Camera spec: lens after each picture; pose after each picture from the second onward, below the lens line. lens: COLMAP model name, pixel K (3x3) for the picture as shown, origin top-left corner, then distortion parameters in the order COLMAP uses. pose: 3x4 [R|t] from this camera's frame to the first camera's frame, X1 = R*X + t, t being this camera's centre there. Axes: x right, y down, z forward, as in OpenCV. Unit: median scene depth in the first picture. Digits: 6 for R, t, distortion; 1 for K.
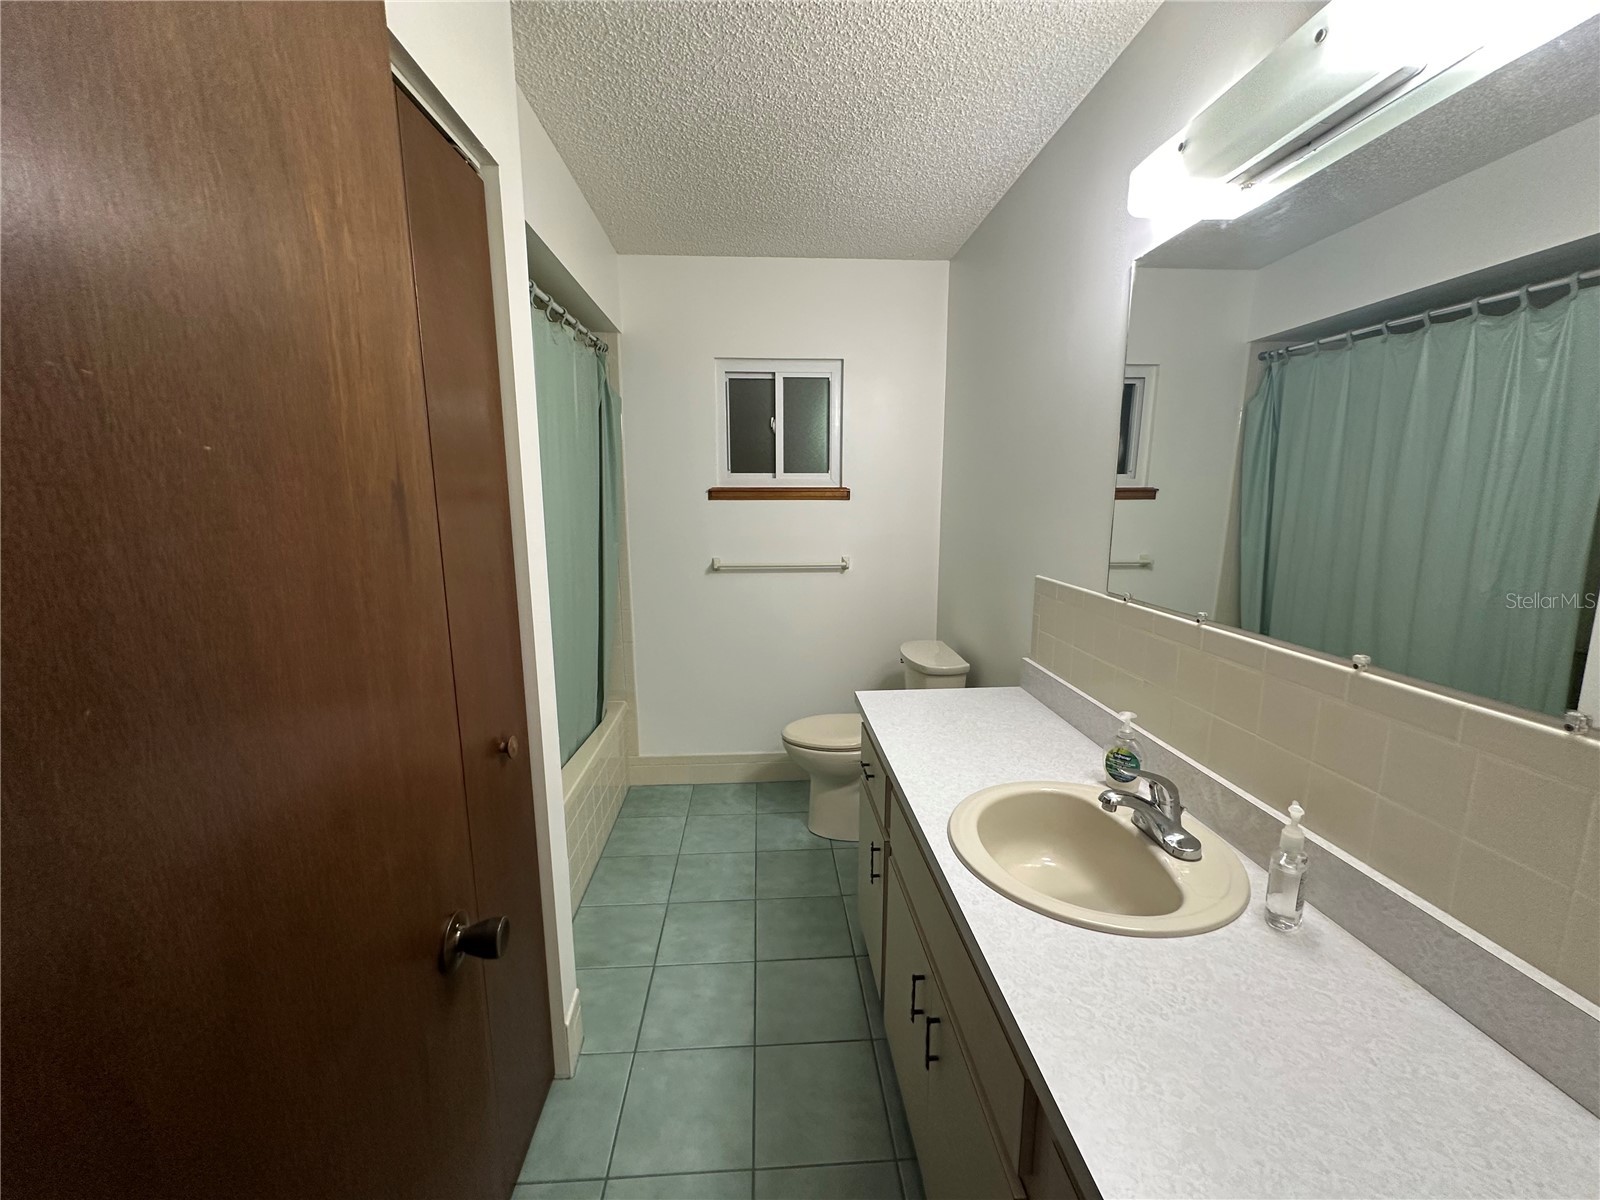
lens RADIAL K [[640.7, 0, 800.0], [0, 640.7, 600.0], [0, 0, 1]] dist [0.000416, 0.000082]
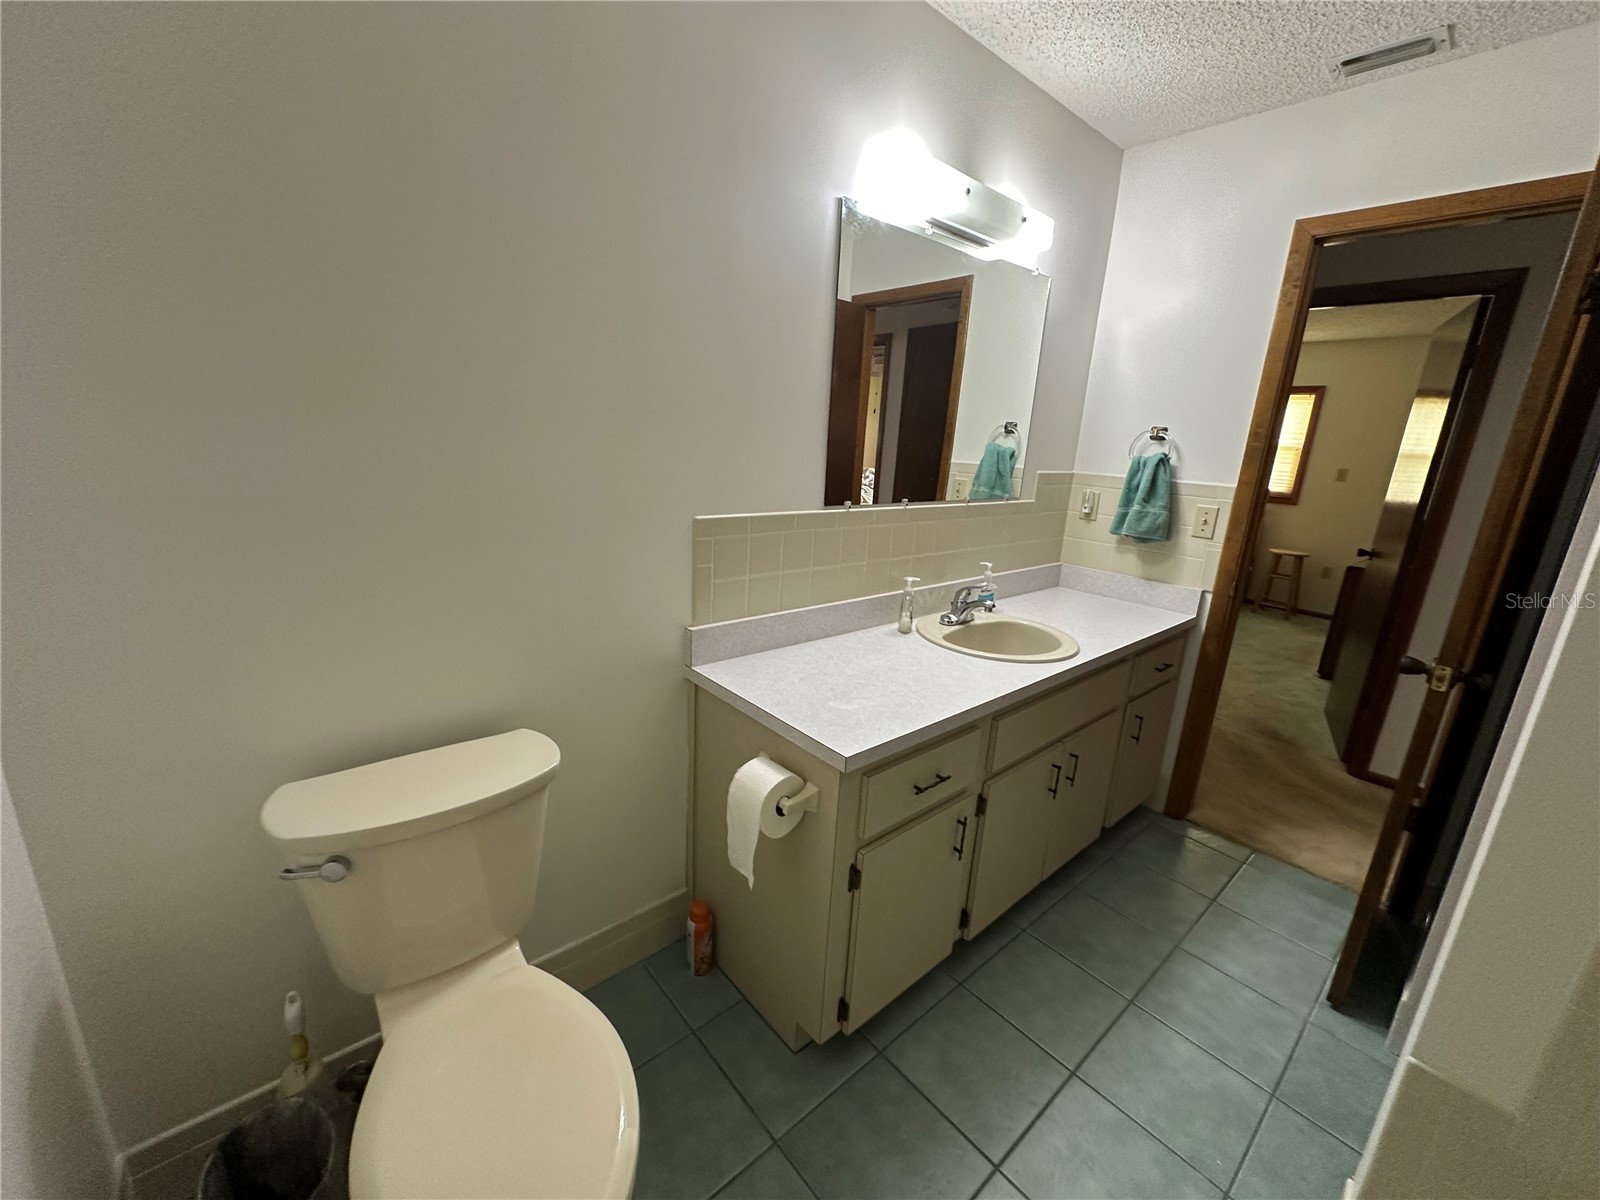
lens RADIAL K [[640.7, 0, 800.0], [0, 640.7, 600.0], [0, 0, 1]] dist [0.000416, 0.000082]
pose [[-0.599130, -0.229894, 0.766937, -0.326436], [0.082046, 0.935219, 0.344432, -0.208472], [-0.796437, 0.269283, -0.541456, 1.414868]]
